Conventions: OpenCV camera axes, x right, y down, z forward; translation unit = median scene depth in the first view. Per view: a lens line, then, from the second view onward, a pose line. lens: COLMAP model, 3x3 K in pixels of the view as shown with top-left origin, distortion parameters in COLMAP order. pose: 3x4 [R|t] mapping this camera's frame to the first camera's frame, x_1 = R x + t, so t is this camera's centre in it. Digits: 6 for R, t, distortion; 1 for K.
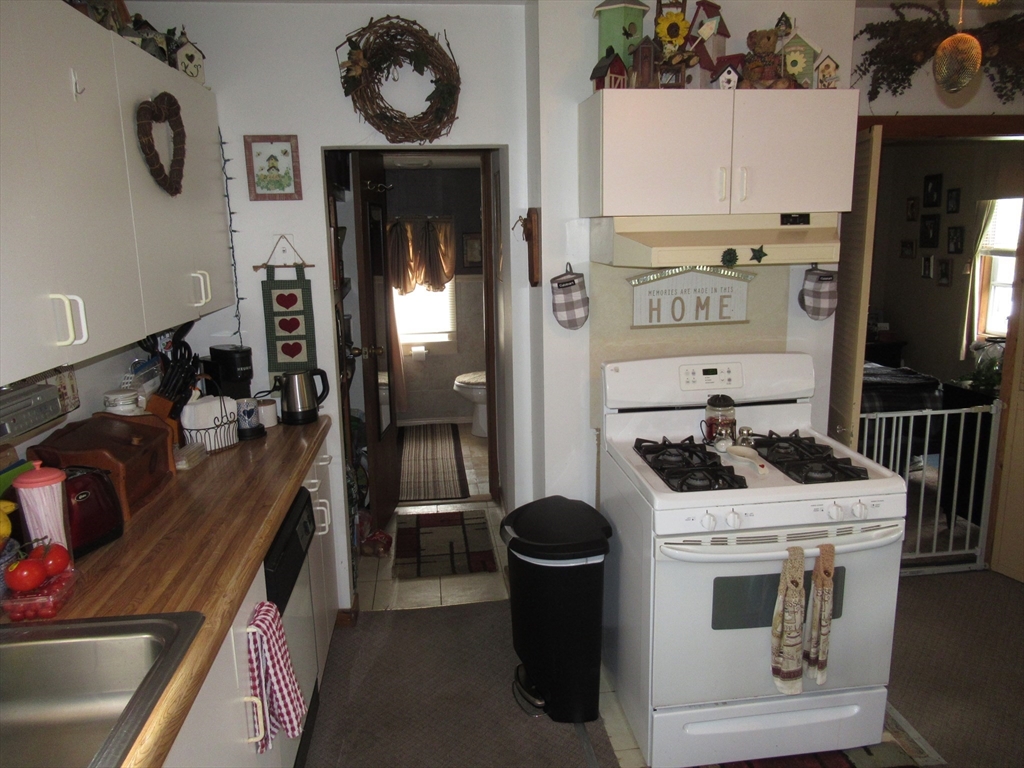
lens RADIAL K [[763.9, 0, 506.1], [0, 763.9, 387.5], [0, 0, 1]] dist [-0.010945, 0.008976]
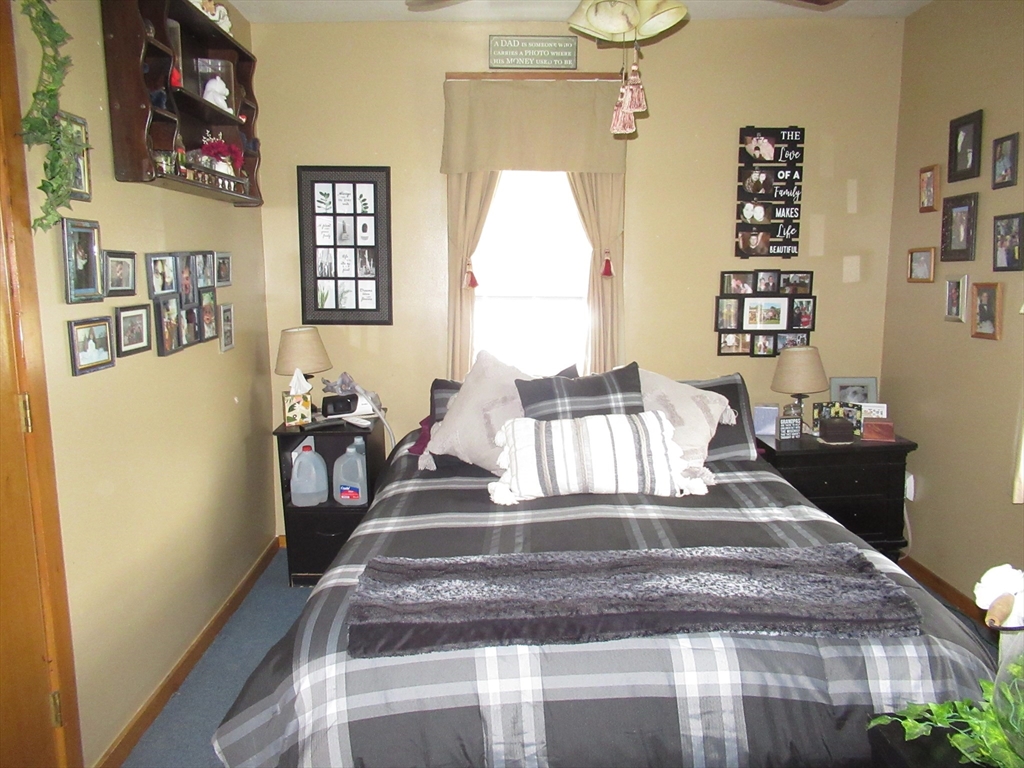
lens RADIAL K [[763.9, 0, 514.1], [0, 763.9, 387.5], [0, 0, 1]] dist [-0.010945, 0.008976]
pose [[0.996684, 0.031947, -0.074839, 0.652493], [-0.035577, 0.998229, -0.047681, -0.141562], [0.073183, 0.050185, 0.996055, 1.035848]]
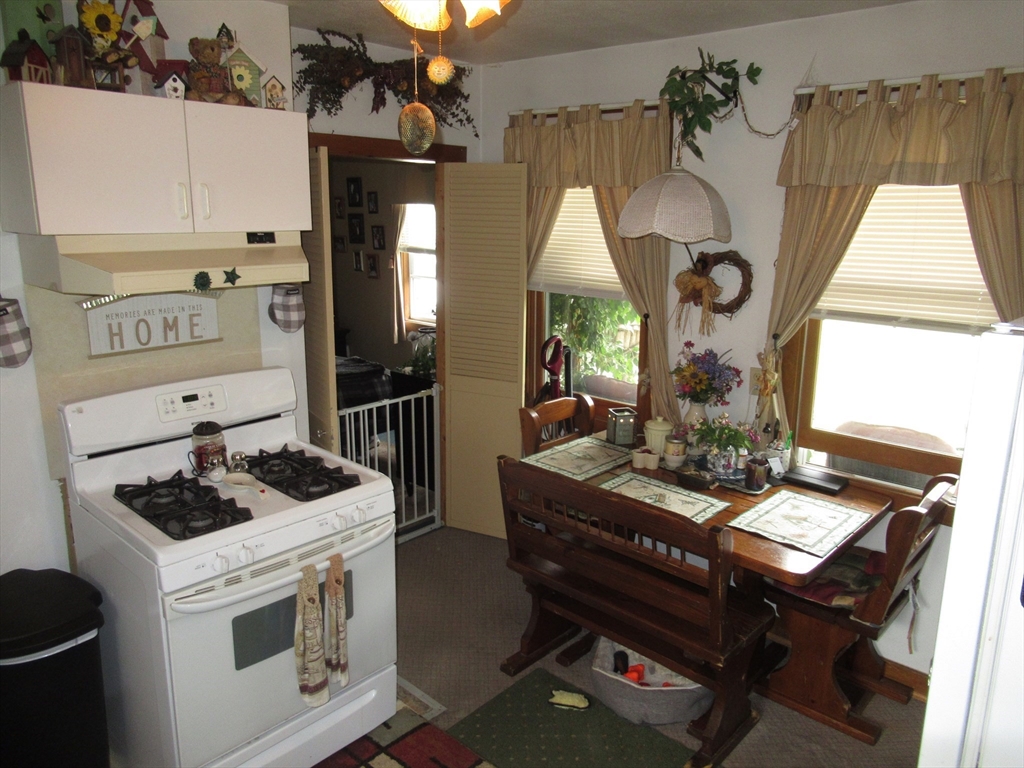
lens RADIAL K [[763.9, 0, 504.1], [0, 763.9, 387.0], [0, 0, 1]] dist [-0.010945, 0.008976]
pose [[0.761133, -0.119985, 0.637401, -0.033719], [0.104294, 0.992593, 0.062307, -0.050072], [-0.640155, 0.019053, 0.768009, 0.031243]]
